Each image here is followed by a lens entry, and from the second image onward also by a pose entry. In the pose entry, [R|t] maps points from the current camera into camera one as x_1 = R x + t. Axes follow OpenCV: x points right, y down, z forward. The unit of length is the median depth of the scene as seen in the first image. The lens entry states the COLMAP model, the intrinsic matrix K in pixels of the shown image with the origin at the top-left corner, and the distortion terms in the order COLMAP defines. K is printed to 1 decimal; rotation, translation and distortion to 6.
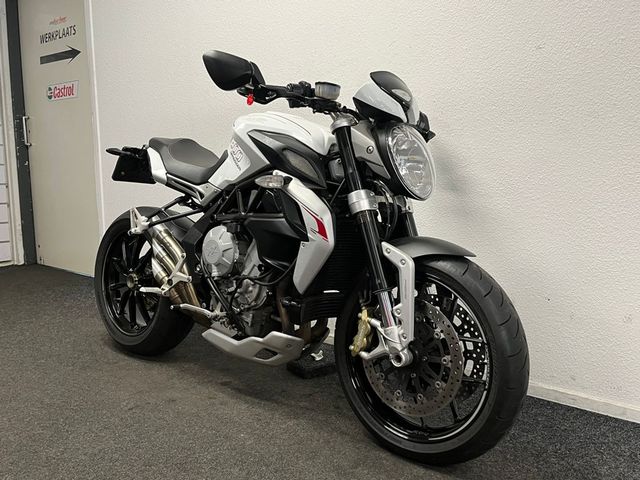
lens RADIAL K [[596.8, 0, 322.2], [0, 596.8, 245.9], [0, 0, 1]] dist [0.020987, 0.000000]
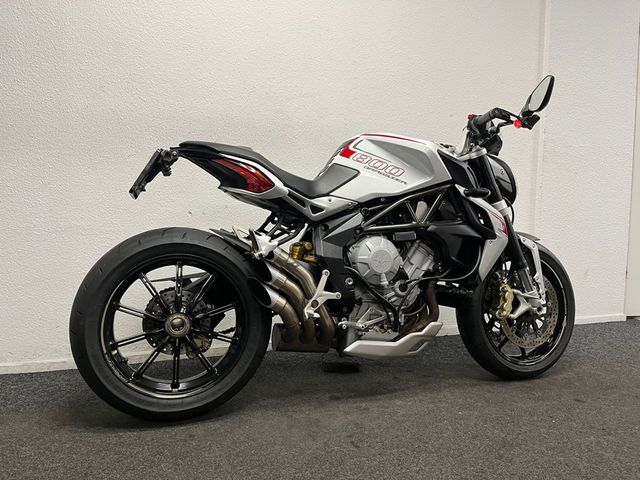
lens RADIAL K [[498.4, 0, 321.1], [0, 498.4, 240.9], [0, 0, 1]] dist [0.035961, -0.065798]
pose [[0.506741, -0.066161, 0.859556, -0.982069], [0.104718, 0.994392, 0.014804, -0.050036], [-0.855715, 0.082509, 0.510827, 0.647739]]
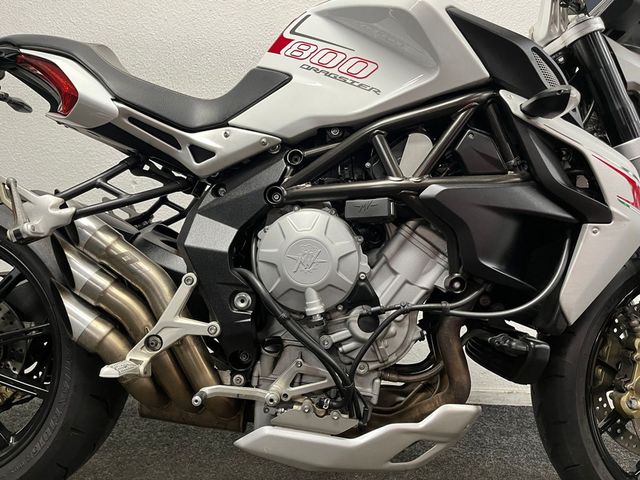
lens RADIAL K [[498.4, 0, 324.3], [0, 498.4, 237.4], [0, 0, 1]] dist [0.035961, -0.065798]
pose [[0.775265, -0.024865, 0.631147, -0.423417], [0.062437, 0.997348, -0.037402, 0.005818], [-0.628543, 0.068403, 0.774761, 0.688506]]
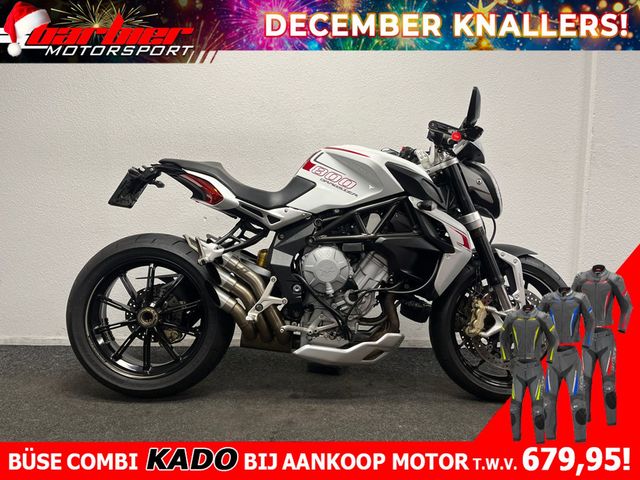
lens RADIAL K [[498.4, 0, 318.3], [0, 498.4, 239.7], [0, 0, 1]] dist [0.035961, -0.065798]
pose [[0.740763, -0.055128, 0.669501, -0.798140], [0.076023, 0.997104, -0.002011, -0.046261], [-0.667451, 0.052387, 0.742808, 0.340314]]
